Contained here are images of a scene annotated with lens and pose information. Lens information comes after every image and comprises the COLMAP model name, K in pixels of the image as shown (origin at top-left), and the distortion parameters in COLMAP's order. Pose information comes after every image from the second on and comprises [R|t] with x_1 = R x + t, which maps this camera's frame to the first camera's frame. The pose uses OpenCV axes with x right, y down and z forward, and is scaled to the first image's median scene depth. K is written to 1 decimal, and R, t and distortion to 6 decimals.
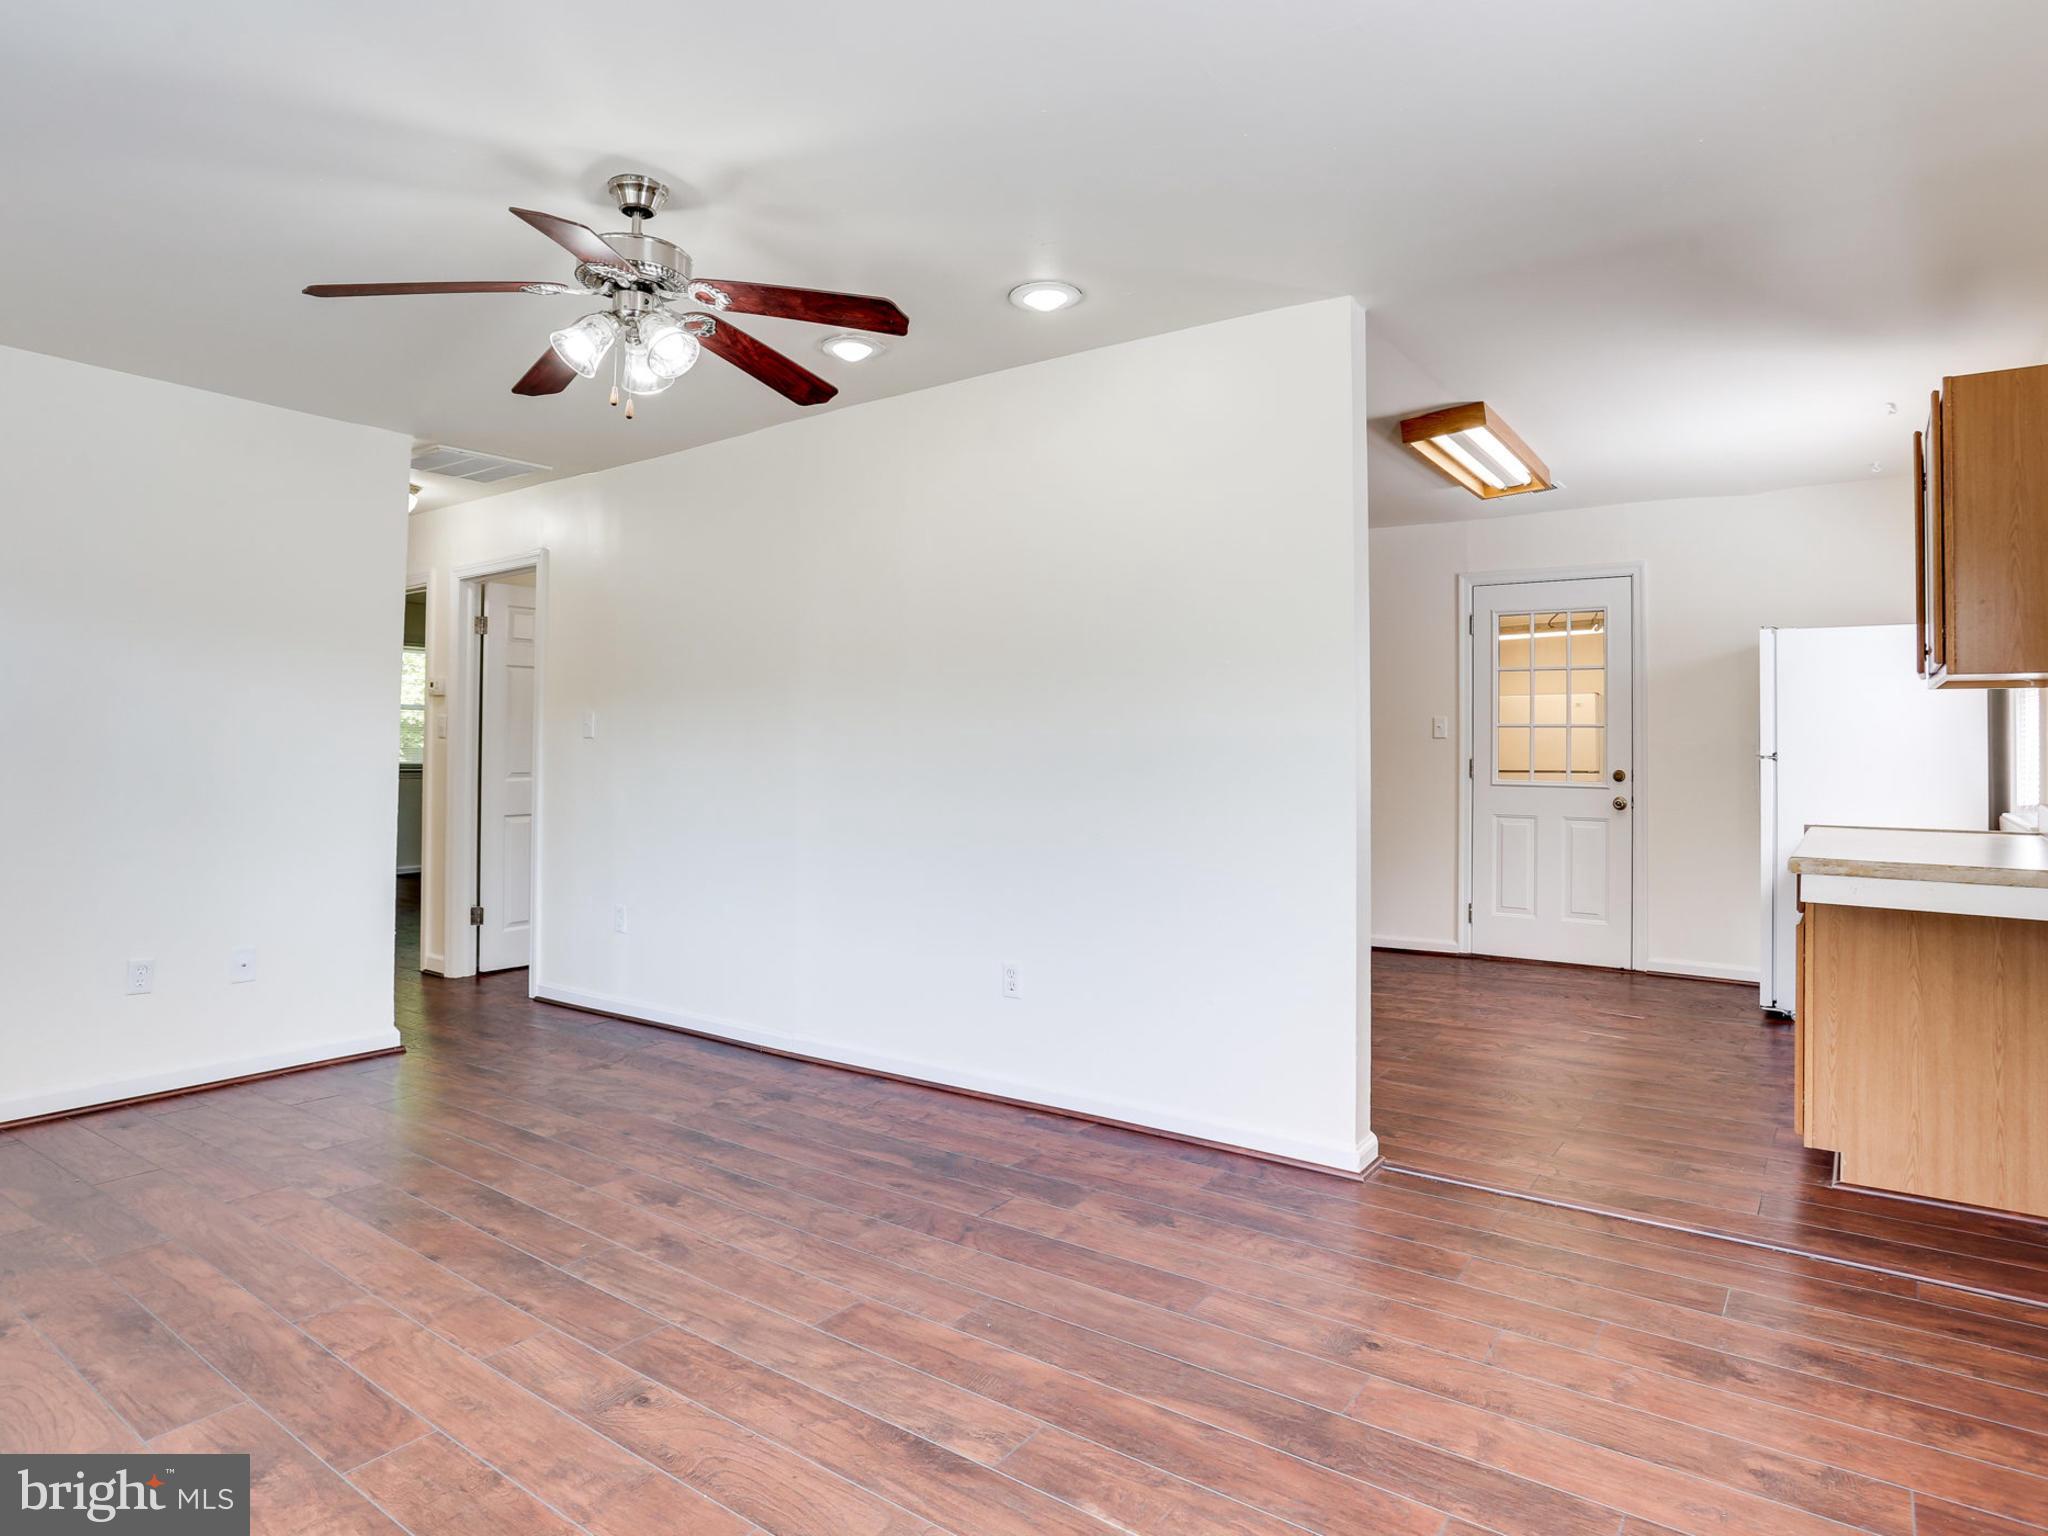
lens RADIAL K [[1163.0, 0, 1027.8], [0, 1163.0, 733.0], [0, 0, 1]] dist [-0.067610, 0.033365]
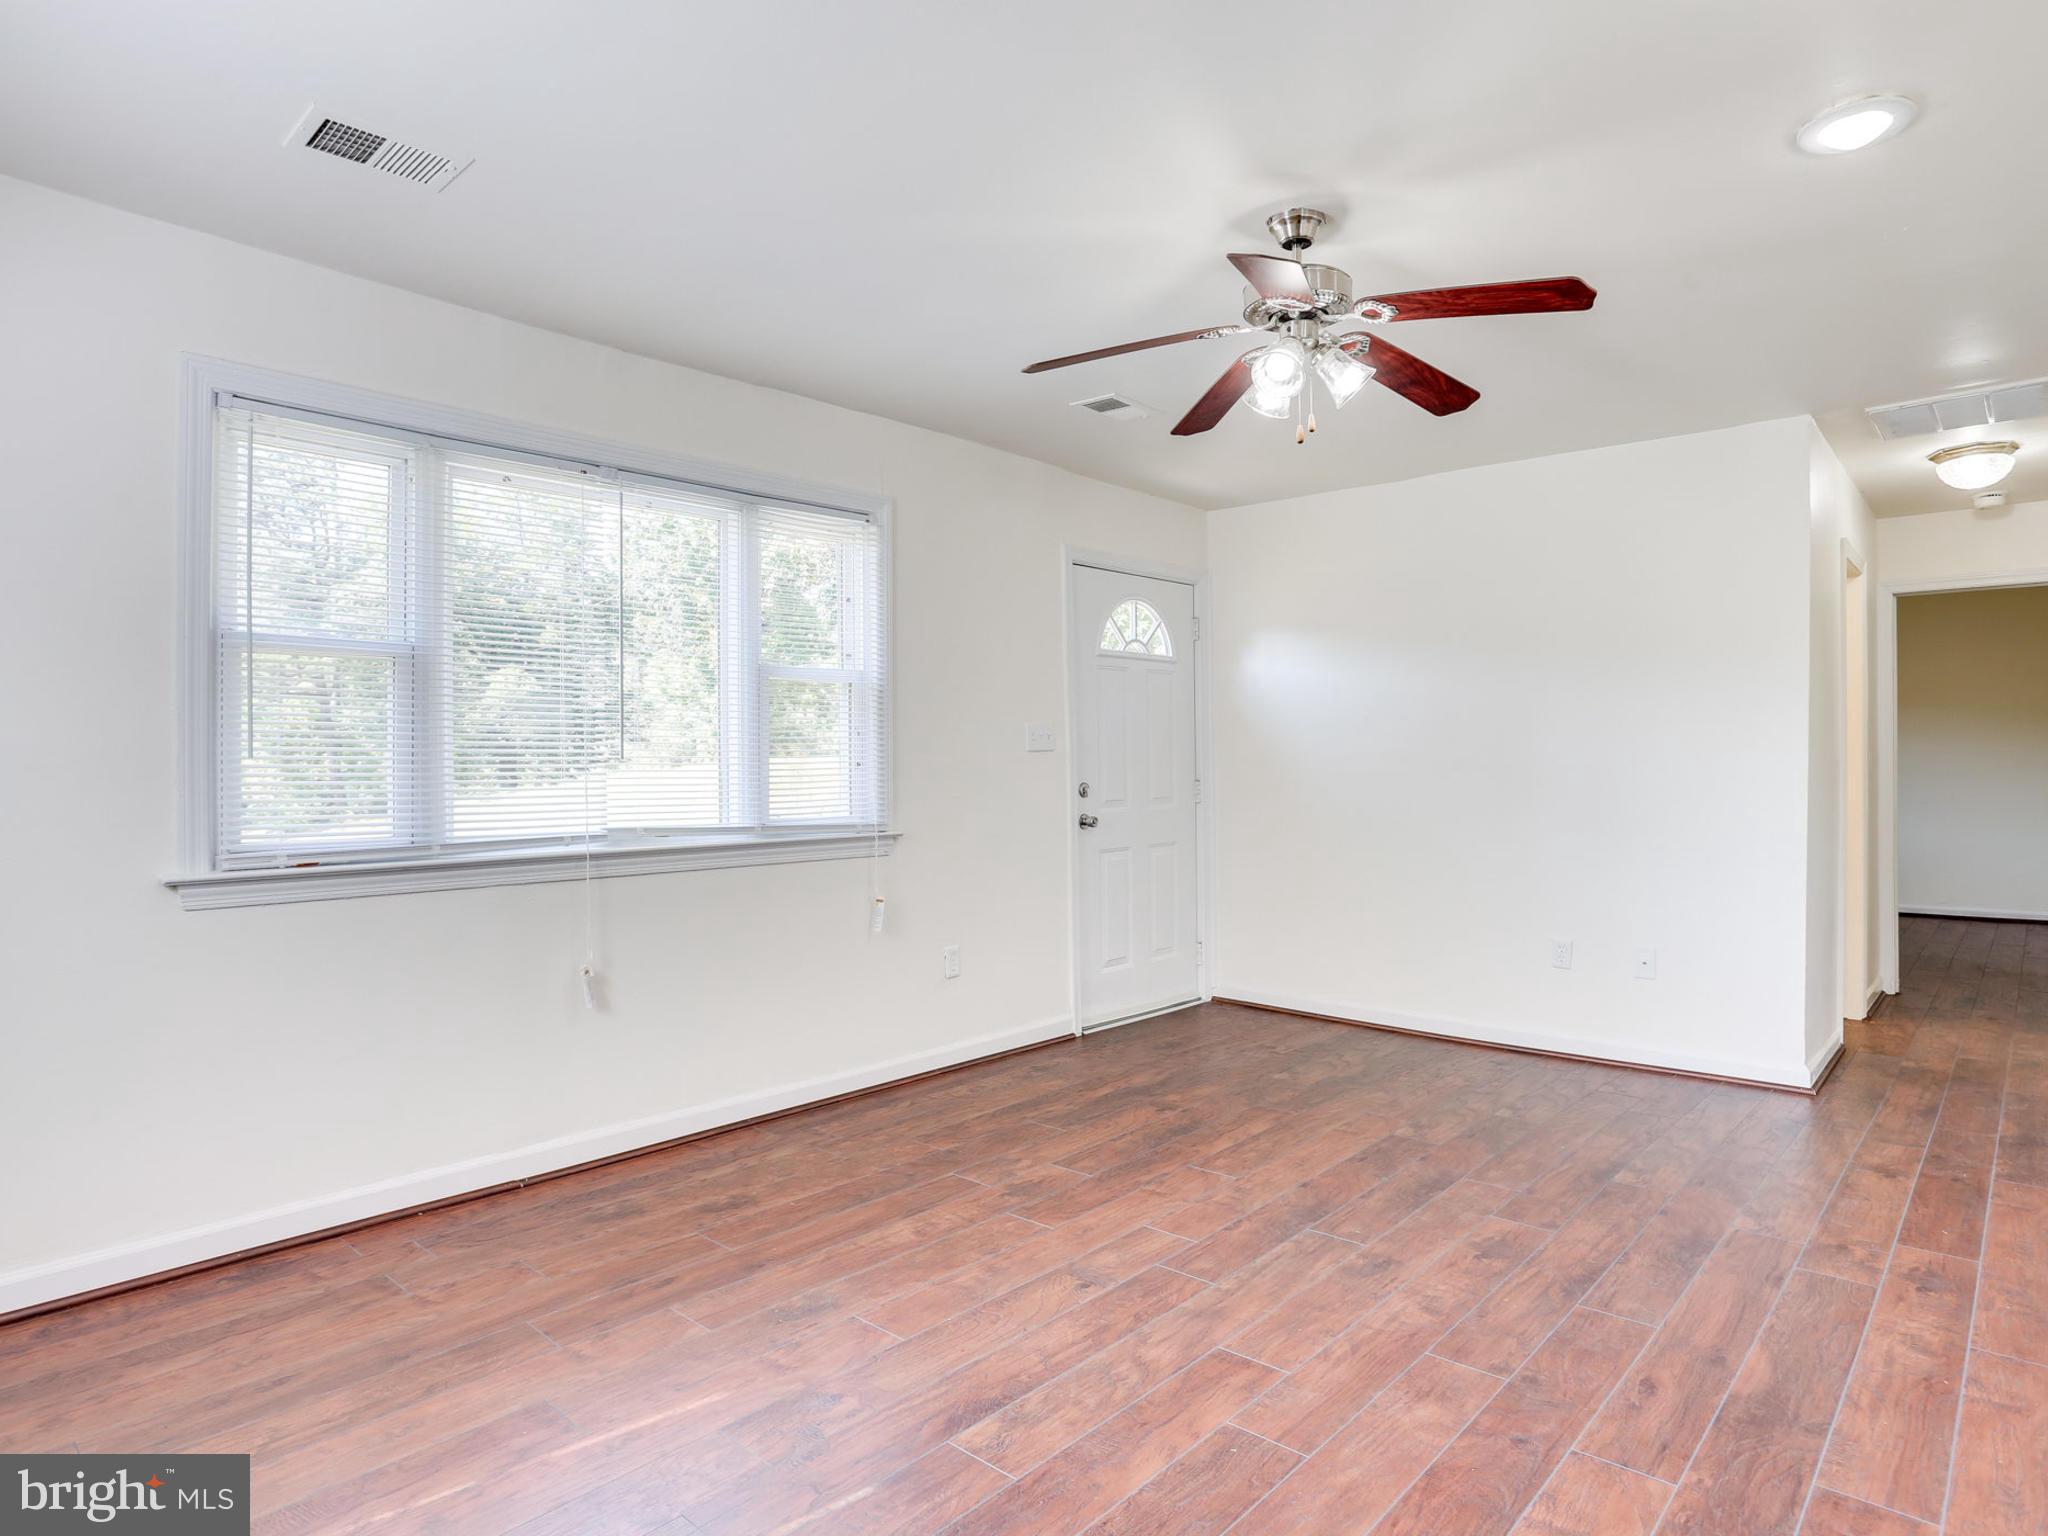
lens RADIAL K [[1164.3, 0, 1039.5], [0, 1164.3, 831.8], [0, 0, 1]] dist [-0.068327, 0.035602]
pose [[-0.105272, 0.046328, -0.993364, 0.671894], [0.021320, 0.998790, 0.044321, 0.031510], [0.994215, -0.016513, -0.106132, 0.832406]]
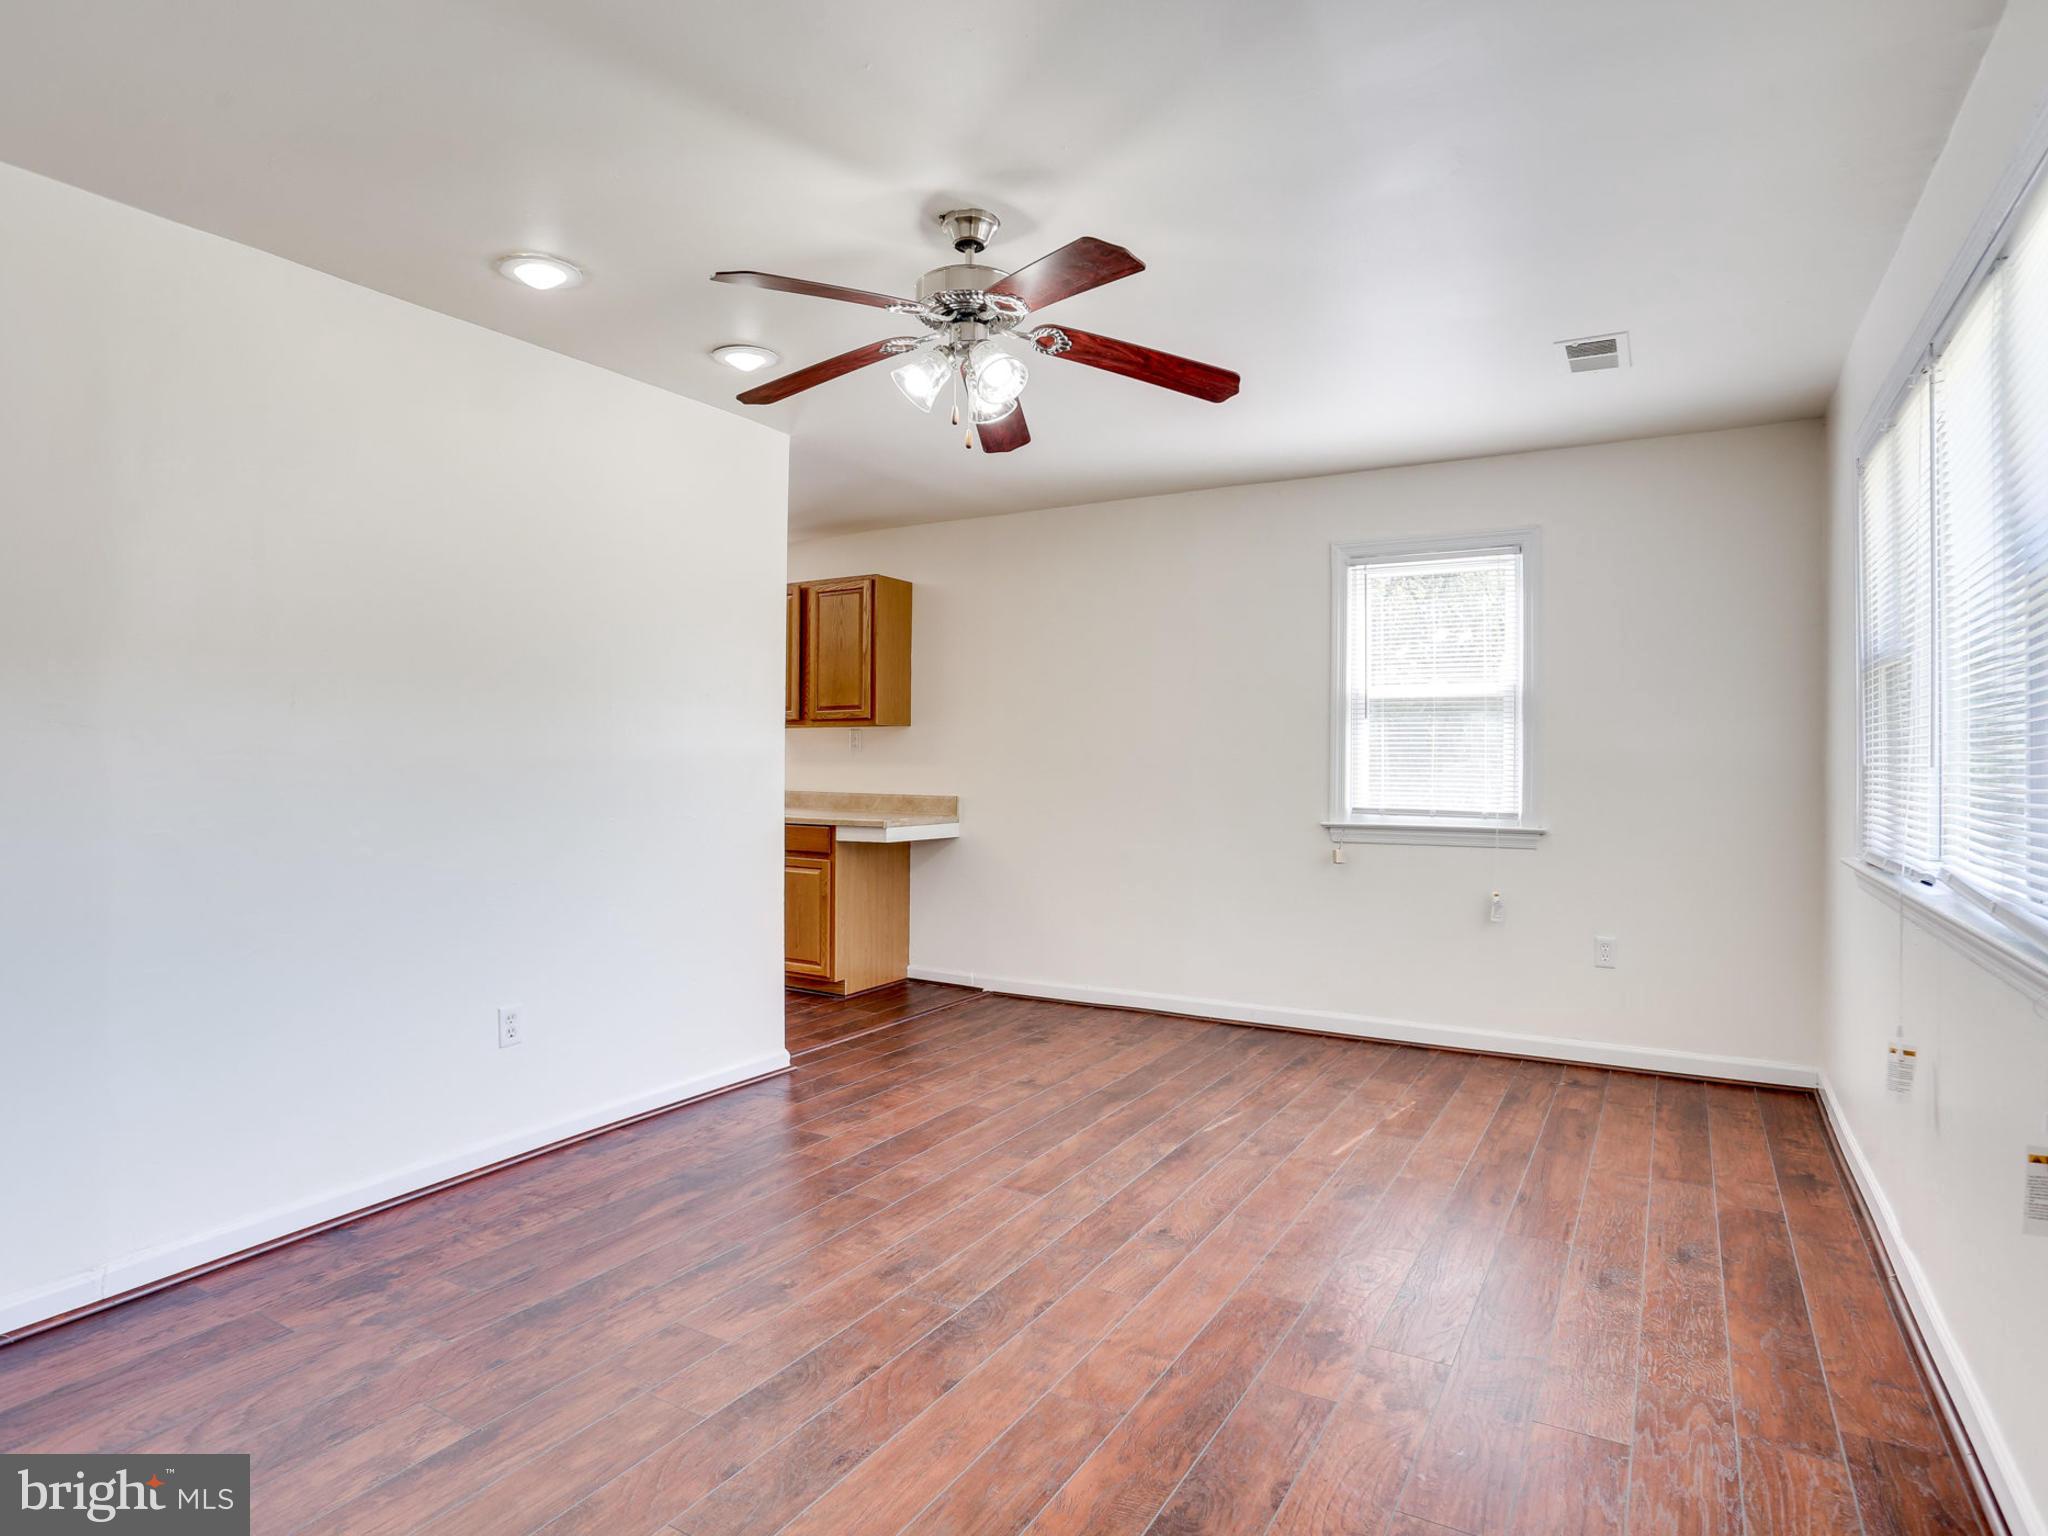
lens RADIAL K [[1132.1, 0, 1013.2], [0, 1132.1, 809.5], [0, 0, 1]] dist [-0.088235, 0.071431]
pose [[-0.083061, -0.046044, 0.995480, -1.277304], [-0.014761, 0.998879, 0.044969, 0.006139], [-0.996435, -0.010959, -0.083647, 0.996166]]
